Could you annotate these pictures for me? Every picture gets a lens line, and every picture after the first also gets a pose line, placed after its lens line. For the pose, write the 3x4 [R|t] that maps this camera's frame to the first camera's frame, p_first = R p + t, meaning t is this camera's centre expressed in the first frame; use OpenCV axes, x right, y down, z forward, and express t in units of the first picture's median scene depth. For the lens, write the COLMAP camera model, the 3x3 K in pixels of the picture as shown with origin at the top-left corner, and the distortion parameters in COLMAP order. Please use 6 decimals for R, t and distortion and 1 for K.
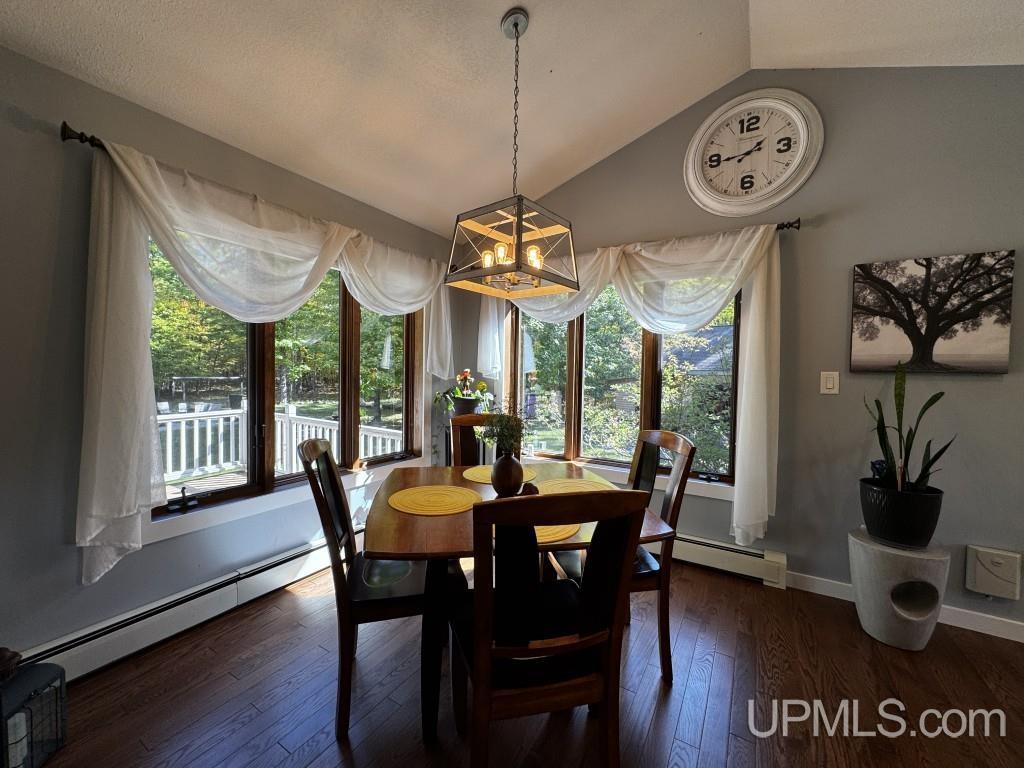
lens RADIAL K [[407.0, 0, 512.0], [0, 407.0, 384.0], [0, 0, 1]] dist [-0.000167, -0.000133]
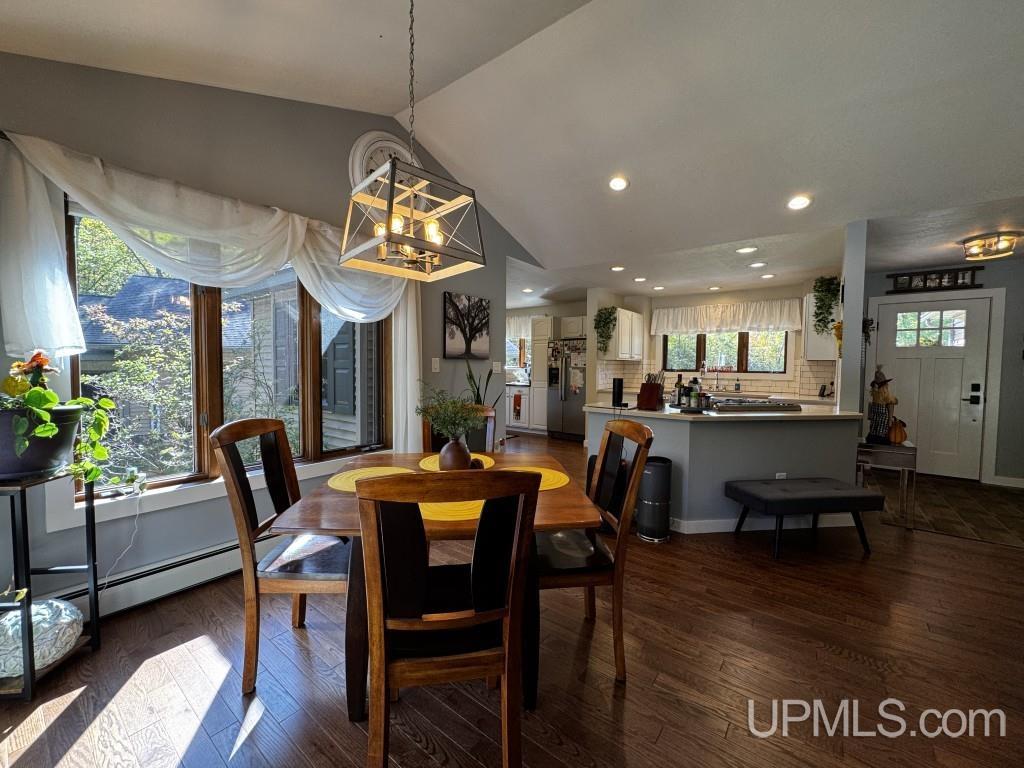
lens RADIAL K [[407.0, 0, 512.0], [0, 407.0, 384.0], [0, 0, 1]] dist [-0.000167, -0.000133]
pose [[0.113997, -0.065506, 0.991319, -0.779933], [0.019683, 0.997777, 0.063670, -0.026976], [-0.993286, 0.012254, 0.115033, 0.587483]]
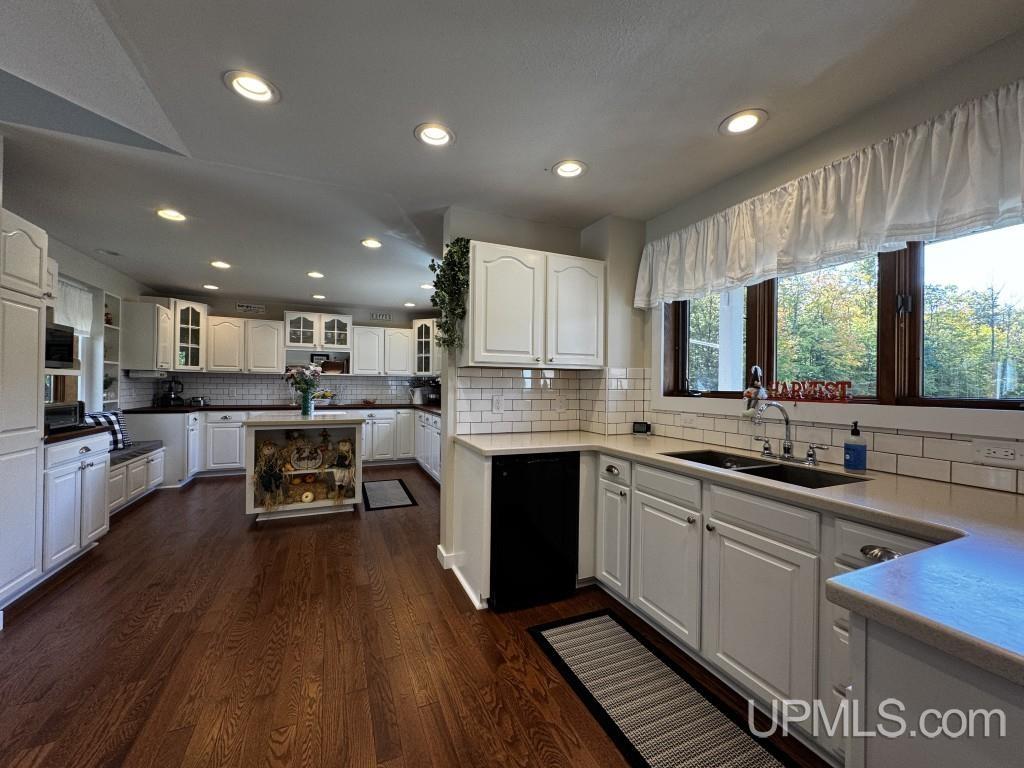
lens RADIAL K [[407.0, 0, 512.0], [0, 407.0, 384.0], [0, 0, 1]] dist [-0.000167, -0.000133]
pose [[0.577951, -0.013177, 0.815965, 1.392849], [0.025298, 0.999678, -0.001776, 0.062126], [-0.815679, 0.021669, 0.578098, -0.669157]]
